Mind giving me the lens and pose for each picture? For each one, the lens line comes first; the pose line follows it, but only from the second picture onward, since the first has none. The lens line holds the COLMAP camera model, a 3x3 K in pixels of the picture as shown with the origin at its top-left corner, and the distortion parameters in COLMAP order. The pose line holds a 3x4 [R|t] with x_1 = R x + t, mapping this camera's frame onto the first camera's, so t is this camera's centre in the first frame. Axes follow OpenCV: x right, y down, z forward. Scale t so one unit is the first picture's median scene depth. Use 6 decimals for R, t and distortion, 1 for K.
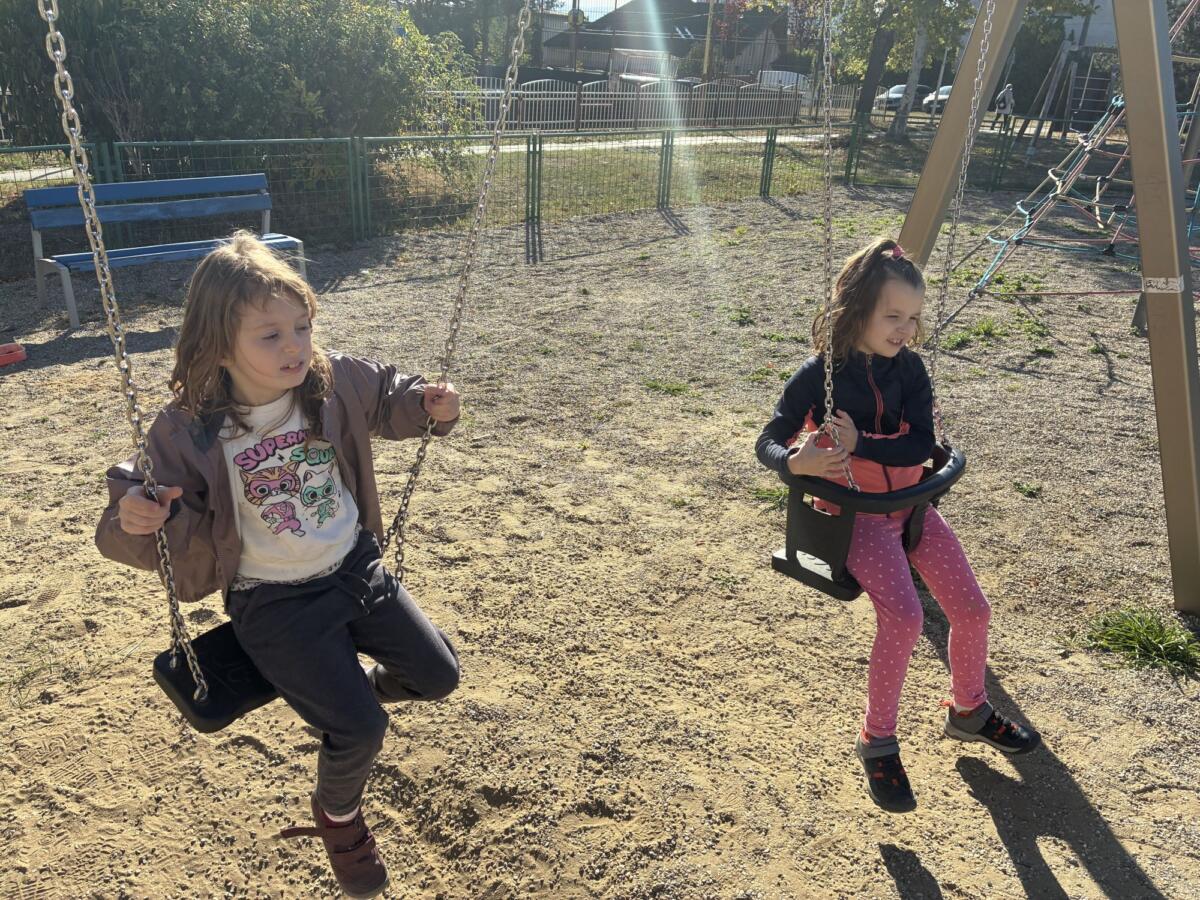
lens RADIAL K [[910.3, 0, 625.3], [0, 910.3, 449.5], [0, 0, 1]] dist [0.055034, -0.000287]
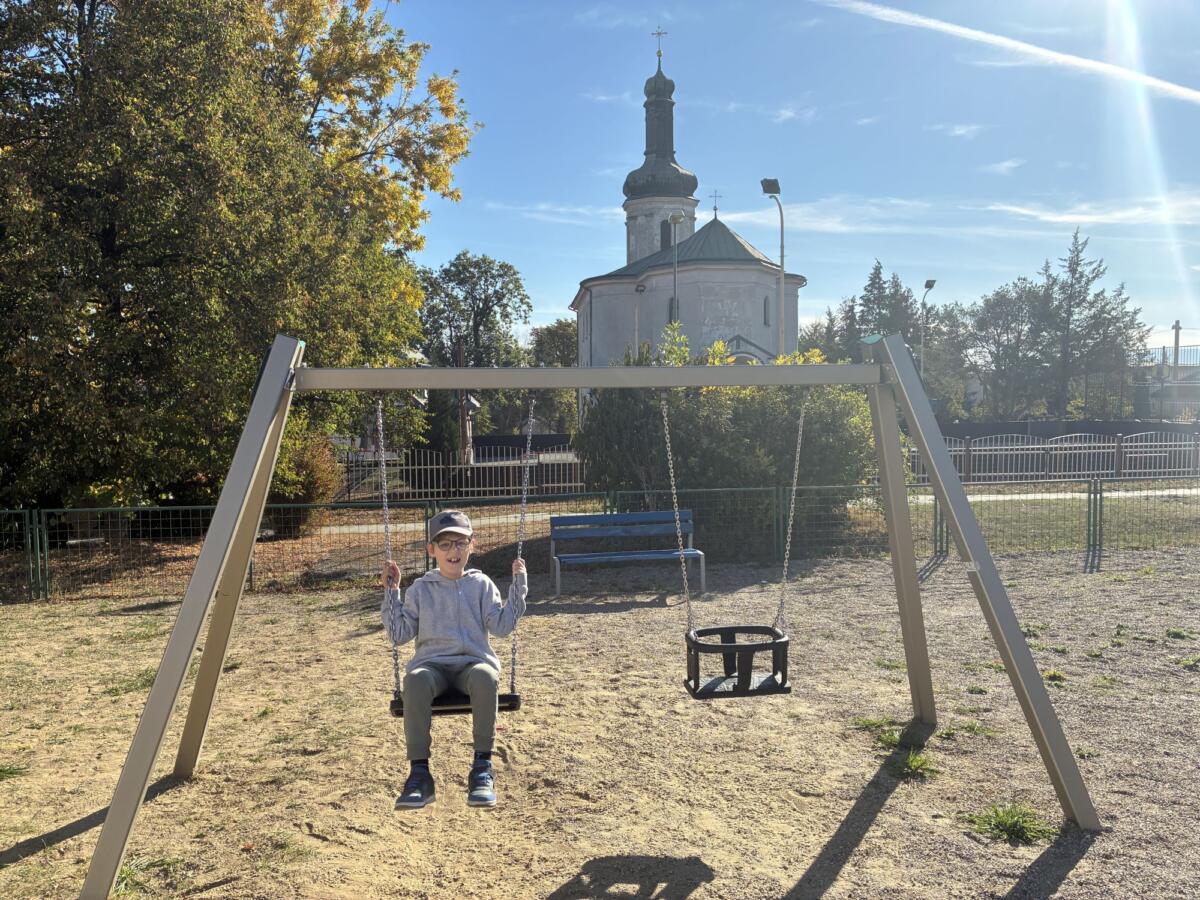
lens RADIAL K [[946.1, 0, 600.0], [0, 946.1, 450.0], [0, 0, 1]] dist [0.018997, 0.000081]
pose [[0.803838, -0.030870, -0.594047, 0.569431], [-0.186974, 0.934925, -0.301589, 0.139574], [0.564699, 0.353500, 0.745757, -0.357279]]
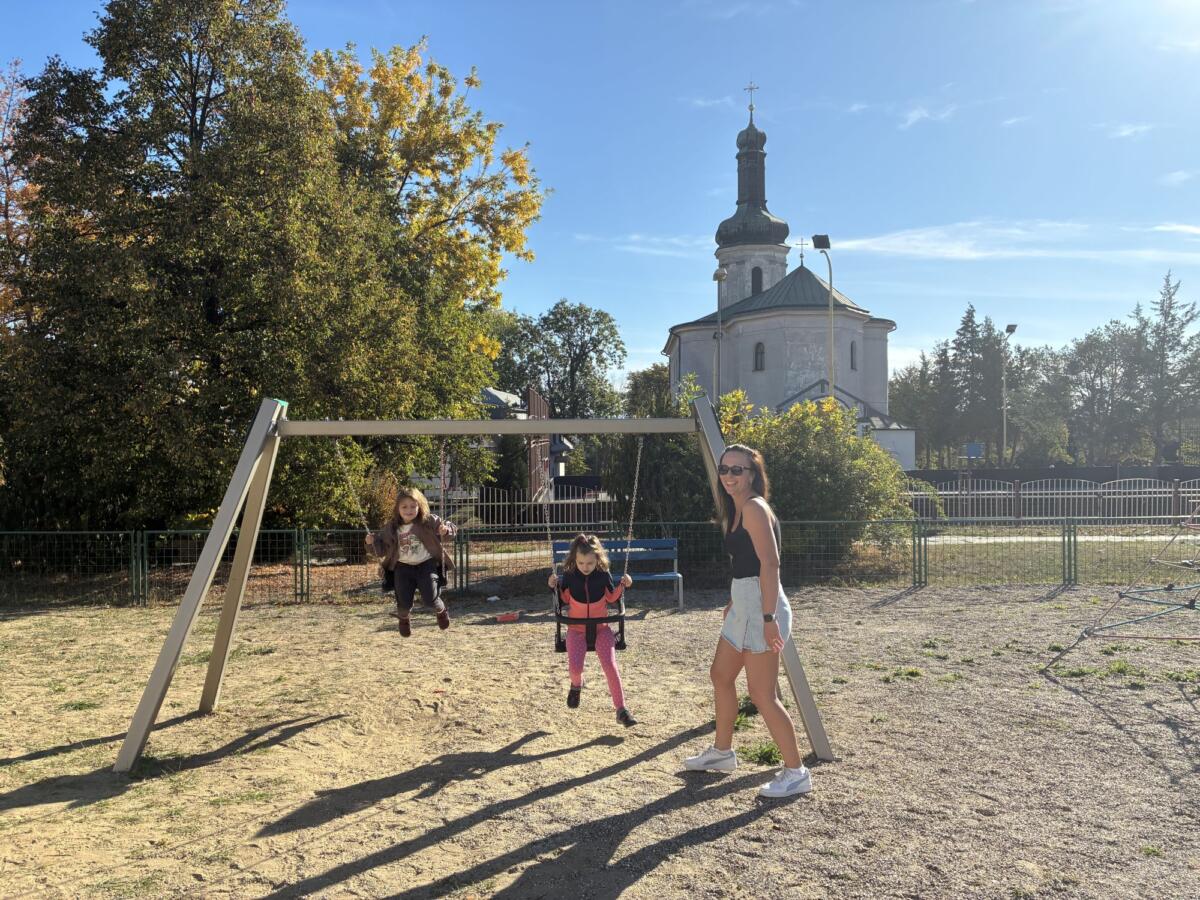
lens RADIAL K [[945.8, 0, 598.2], [0, 945.8, 435.3], [0, 0, 1]] dist [0.021842, -0.009331]
pose [[0.732632, -0.064970, -0.677516, 1.006184], [-0.228442, 0.914218, -0.334694, 0.206076], [0.641143, 0.399981, 0.654944, -0.442658]]
